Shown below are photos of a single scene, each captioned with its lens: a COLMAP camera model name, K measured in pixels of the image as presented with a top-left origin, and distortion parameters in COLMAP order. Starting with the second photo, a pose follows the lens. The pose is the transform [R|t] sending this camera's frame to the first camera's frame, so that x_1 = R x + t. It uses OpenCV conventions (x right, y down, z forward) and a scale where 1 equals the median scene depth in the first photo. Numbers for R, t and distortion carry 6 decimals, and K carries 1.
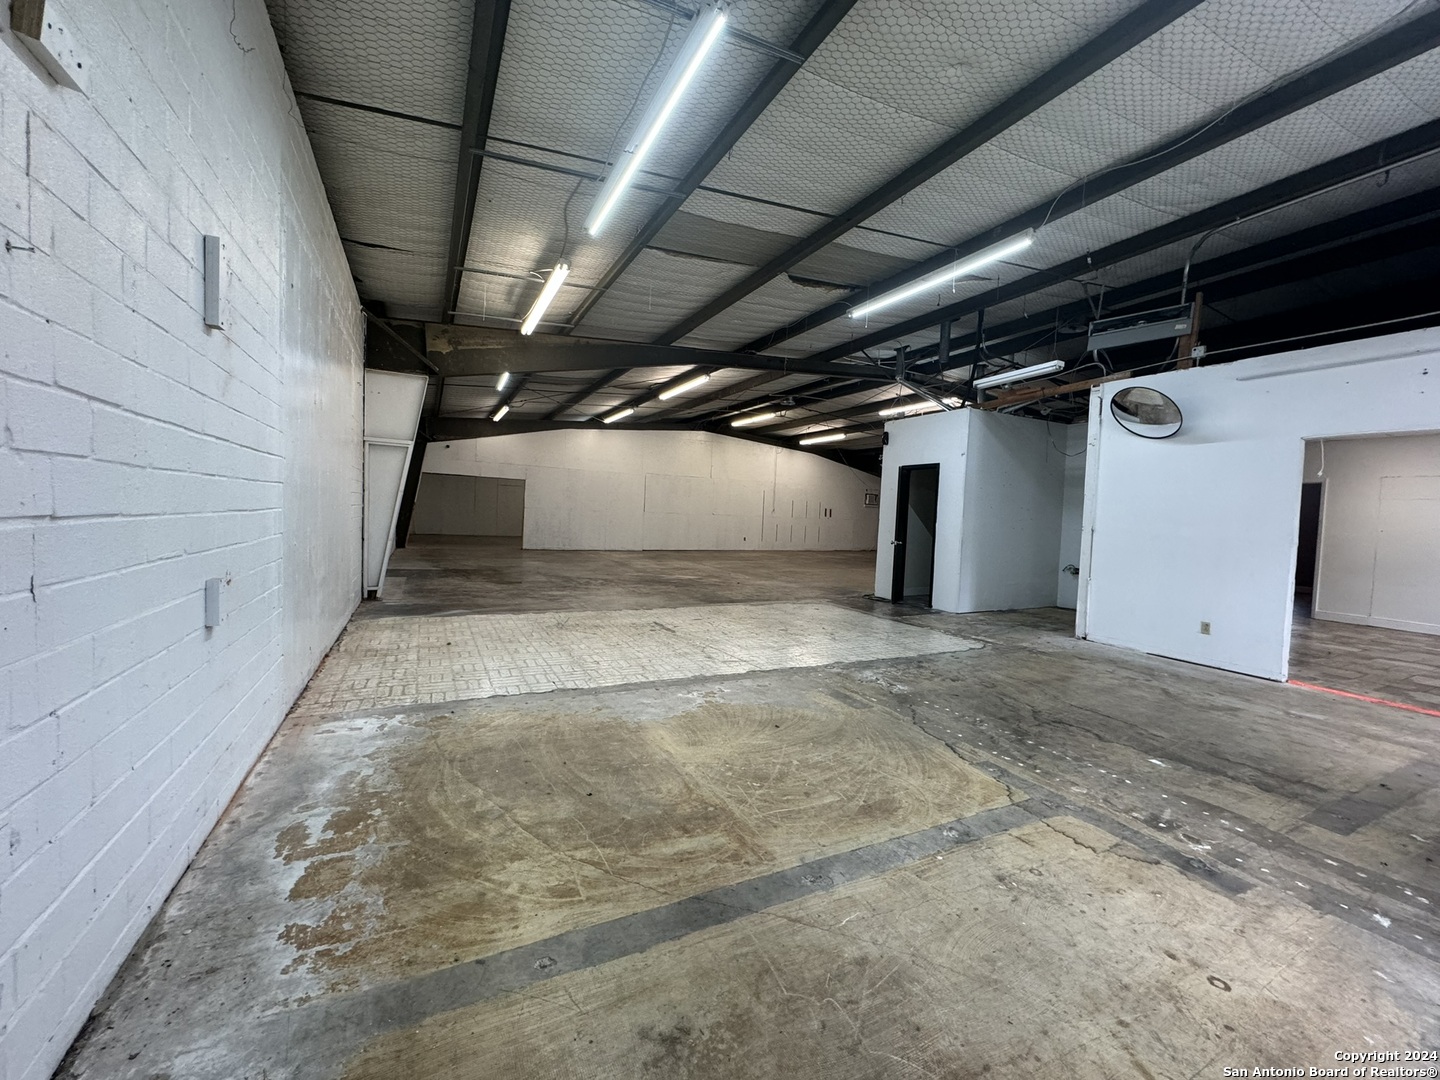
lens RADIAL K [[578.8, 0, 719.2], [0, 578.8, 541.4], [0, 0, 1]] dist [0.001682, 0.000238]
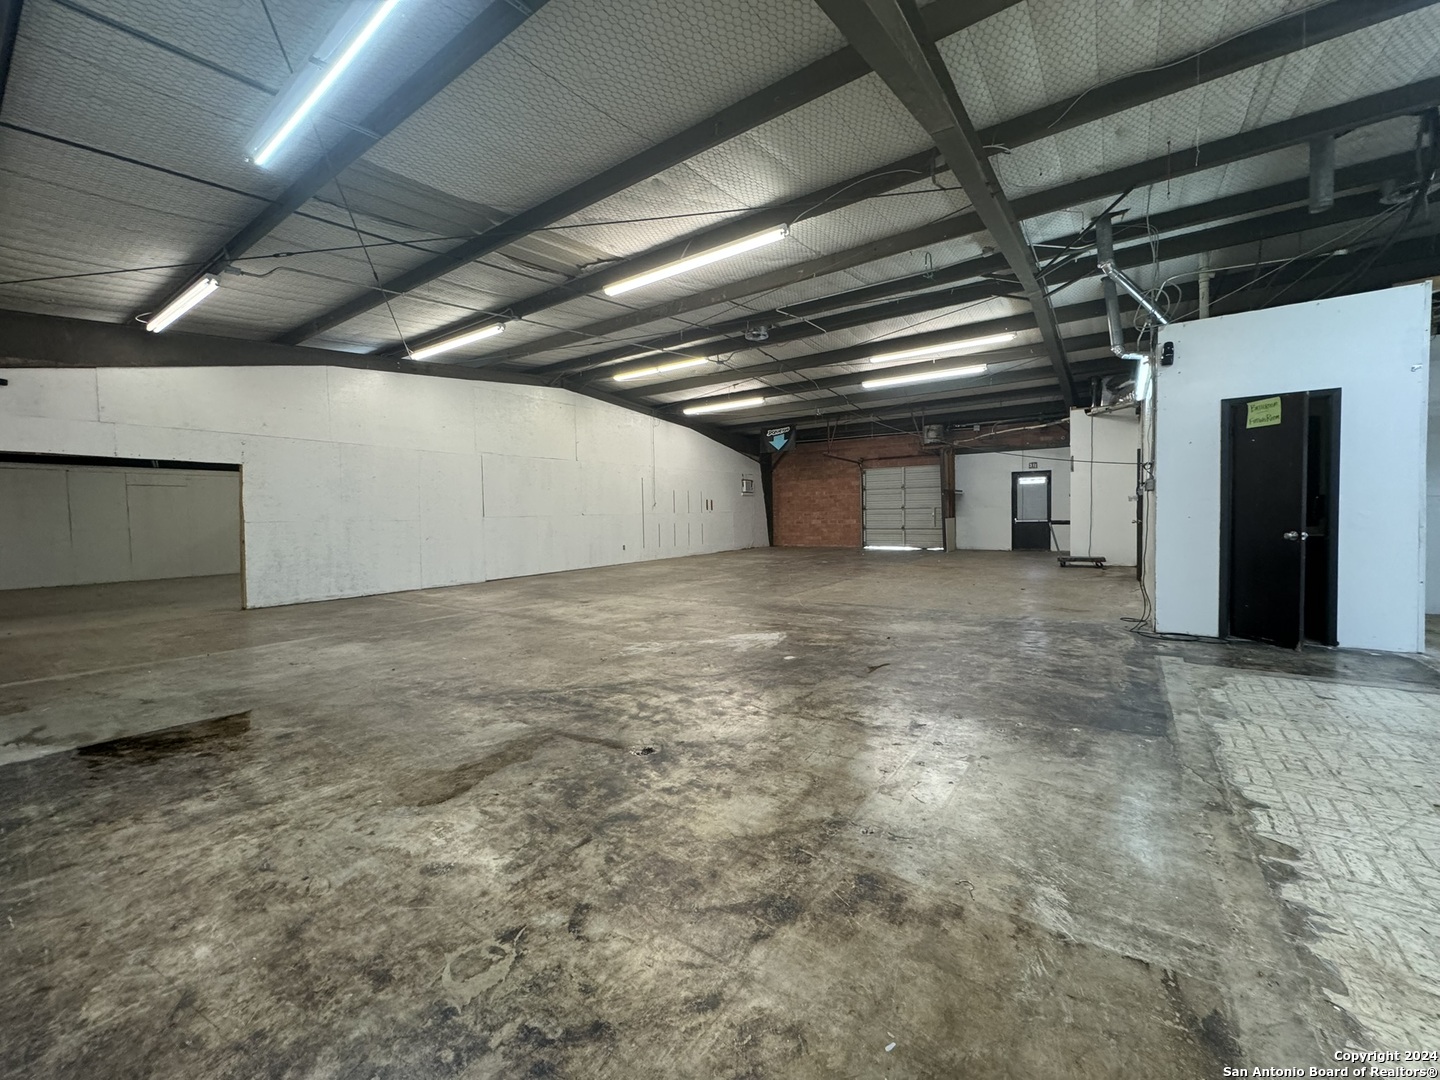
lens RADIAL K [[578.8, 0, 722.4], [0, 578.8, 533.8], [0, 0, 1]] dist [0.001682, 0.000238]
pose [[0.883639, -0.075135, 0.462101, -0.210194], [0.078599, 0.996837, 0.011782, -0.023689], [-0.461524, 0.025910, 0.886749, 0.394032]]
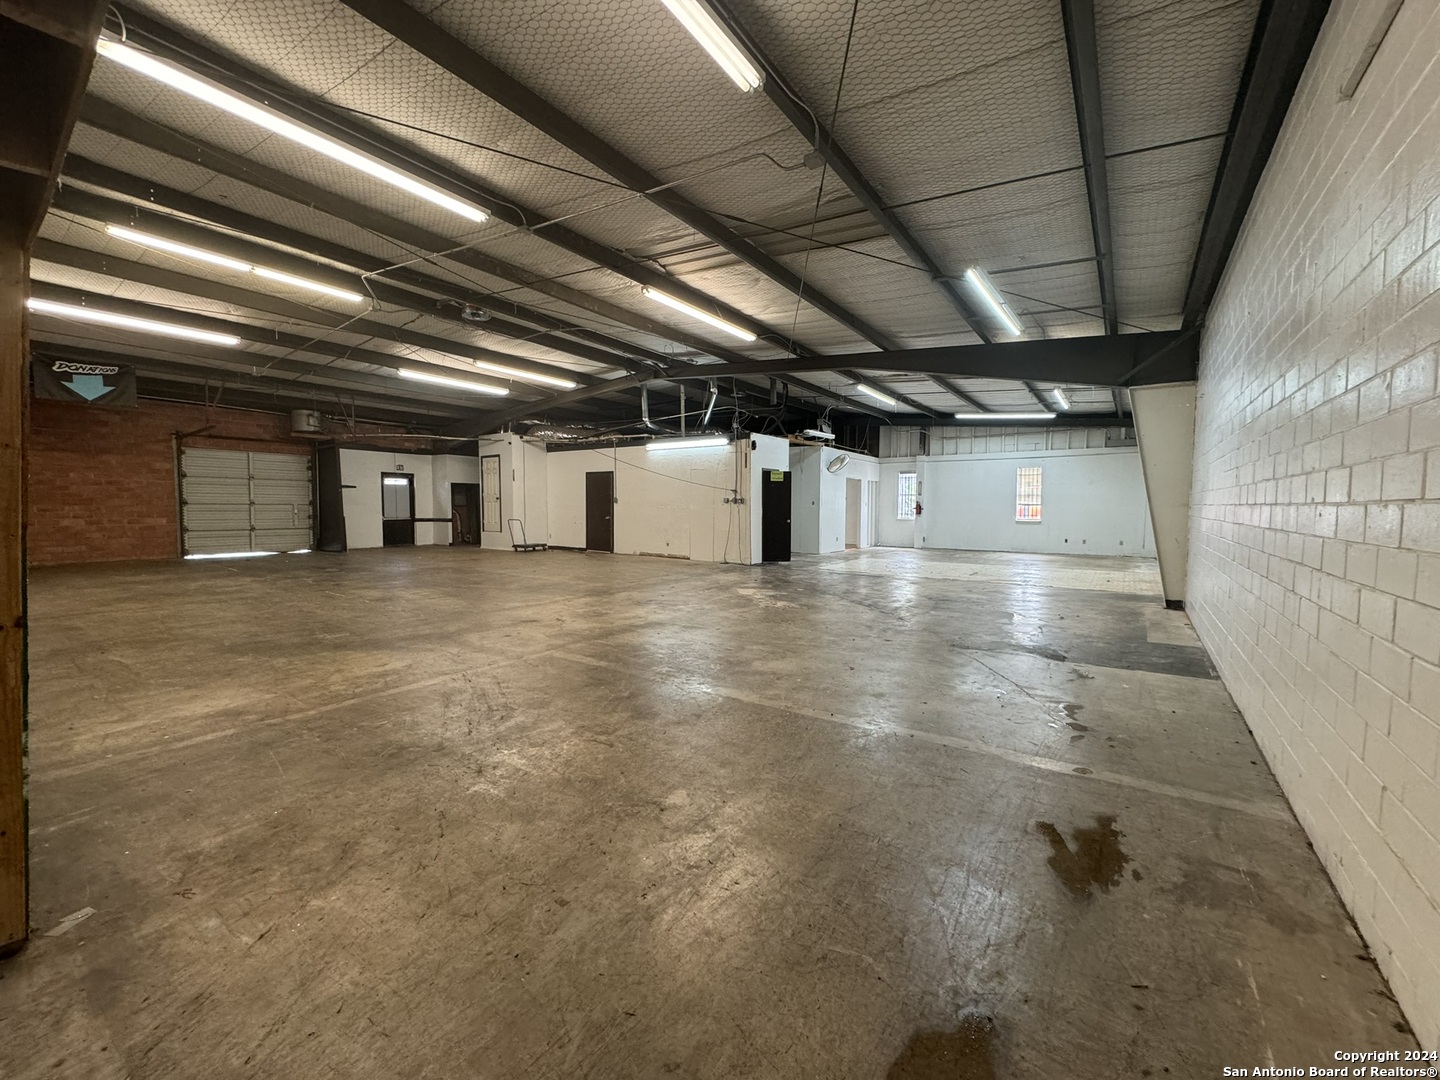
lens RADIAL K [[578.8, 0, 720.0], [0, 578.8, 533.3], [0, 0, 1]] dist [0.001682, 0.000238]
pose [[-0.469031, -0.087170, 0.878869, -0.478545], [0.016695, 0.994064, 0.107505, -0.065989], [-0.883024, 0.065096, -0.464791, 0.935867]]
